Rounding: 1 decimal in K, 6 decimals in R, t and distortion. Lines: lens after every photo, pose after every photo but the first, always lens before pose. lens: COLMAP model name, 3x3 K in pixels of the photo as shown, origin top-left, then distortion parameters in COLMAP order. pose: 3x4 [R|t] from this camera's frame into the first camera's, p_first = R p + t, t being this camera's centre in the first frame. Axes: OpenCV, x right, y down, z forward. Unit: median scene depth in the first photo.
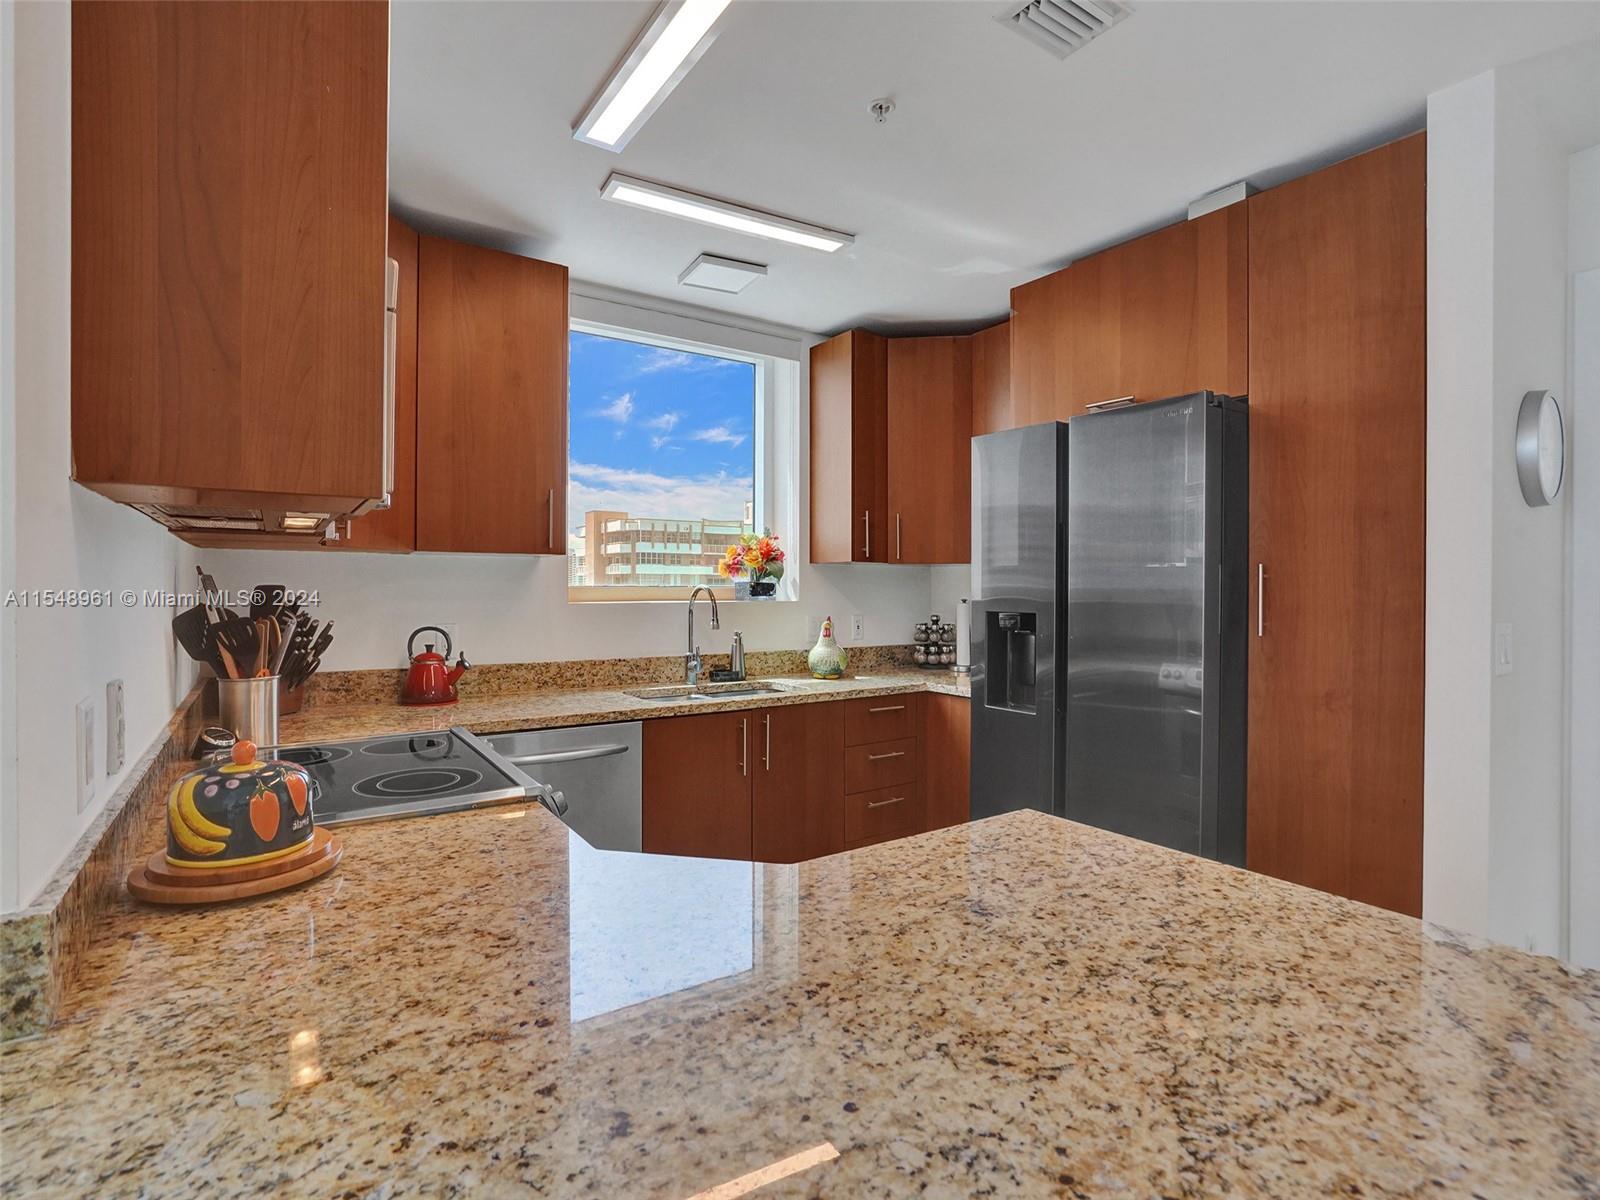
lens RADIAL K [[790.8, 0, 810.3], [0, 790.8, 596.5], [0, 0, 1]] dist [-0.028077, 0.000887]
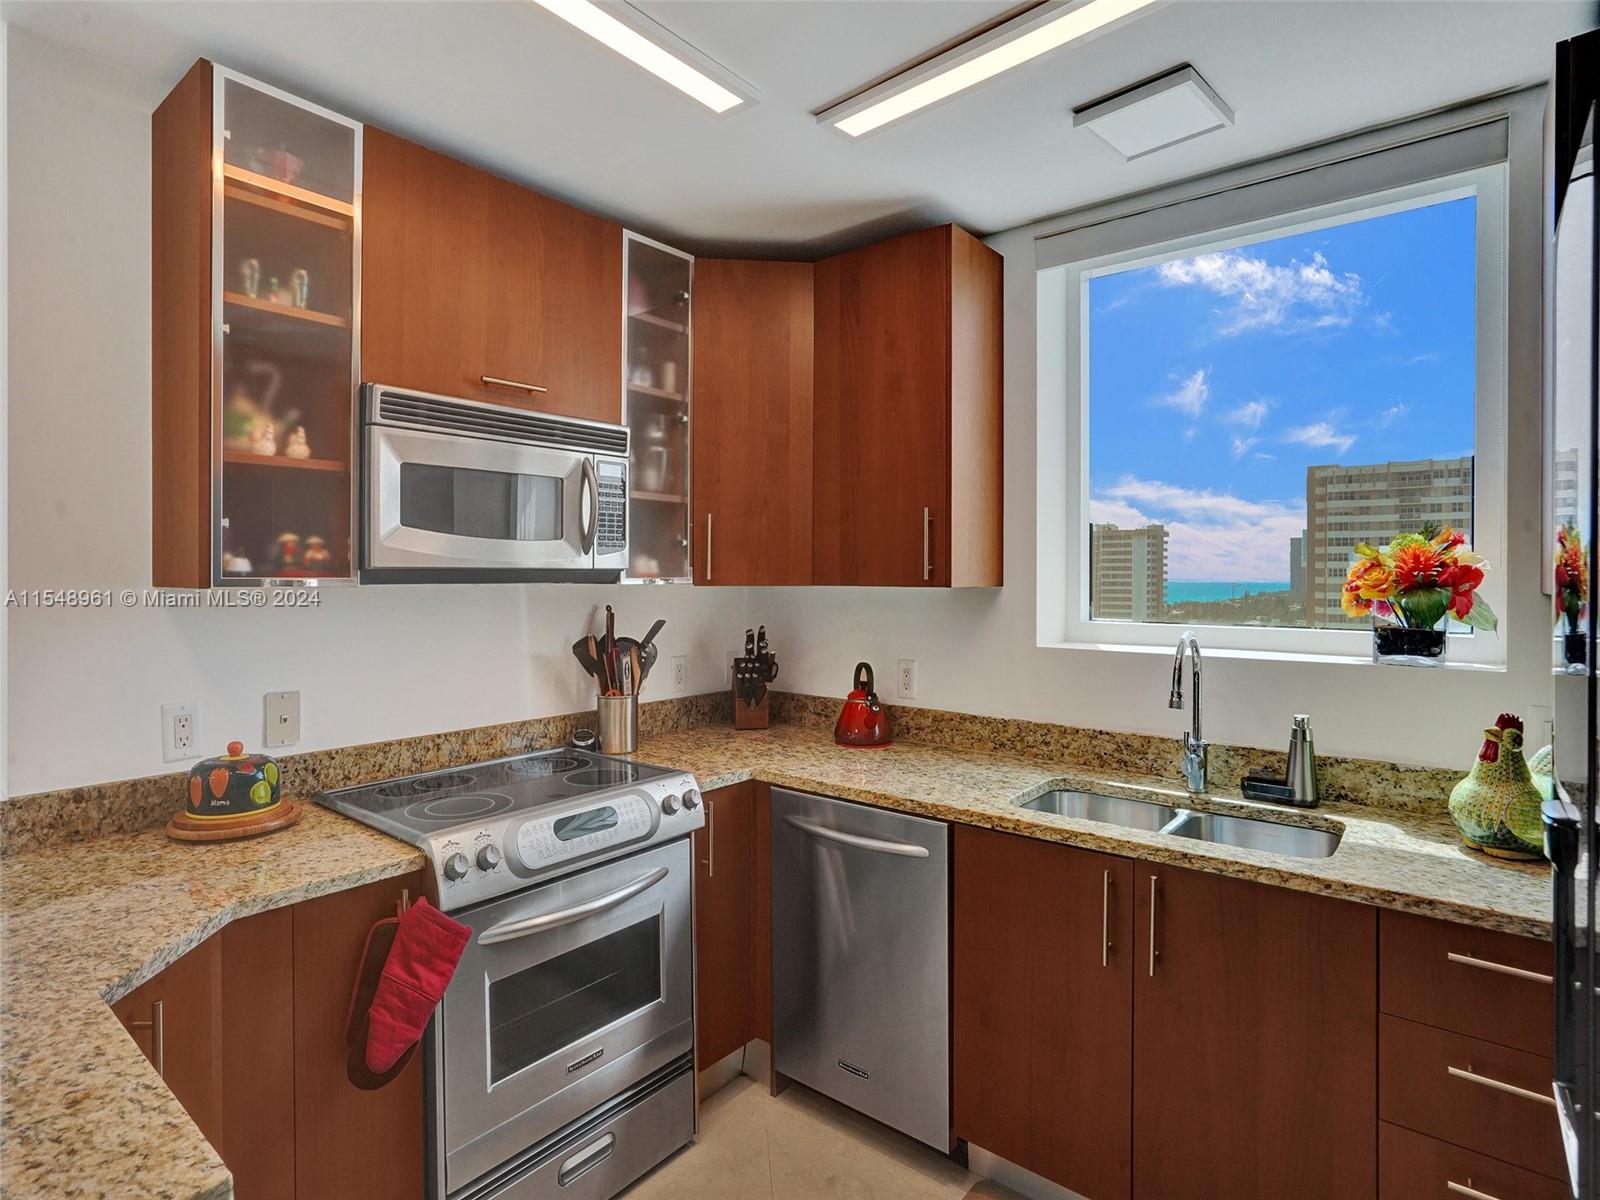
lens RADIAL K [[832.5, 0, 798.9], [0, 832.5, 576.9], [0, 0, 1]] dist [-0.025304, 0.001656]
pose [[0.278267, -0.002618, -0.960500, 0.452147], [-0.011766, 0.999912, -0.006134, -0.057074], [0.960432, 0.013008, 0.278211, 0.622665]]
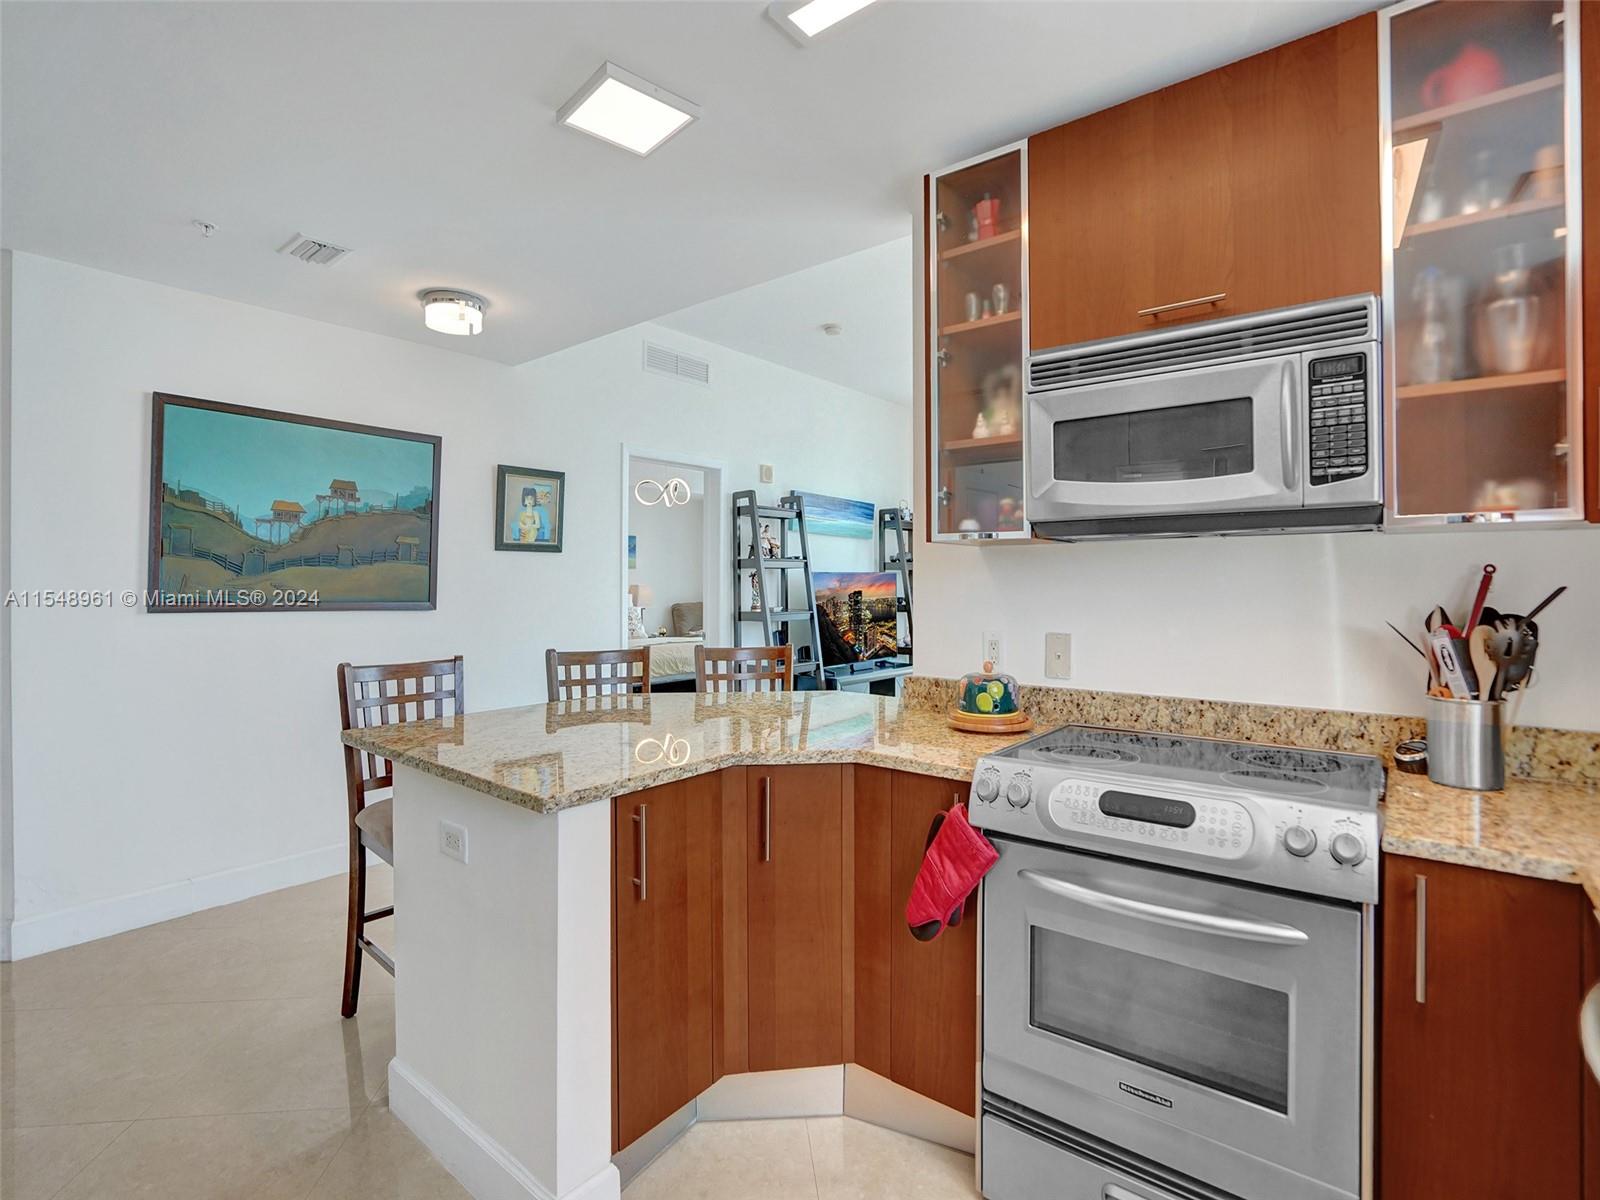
lens RADIAL K [[761.7, 0, 796.1], [0, 761.7, 571.2], [0, 0, 1]] dist [-0.029446, 0.000314]
pose [[-0.957870, -0.008191, -0.287084, 0.128922], [-0.007976, 0.999966, -0.001918, -0.016843], [0.287090, 0.000453, -0.957904, 1.063902]]
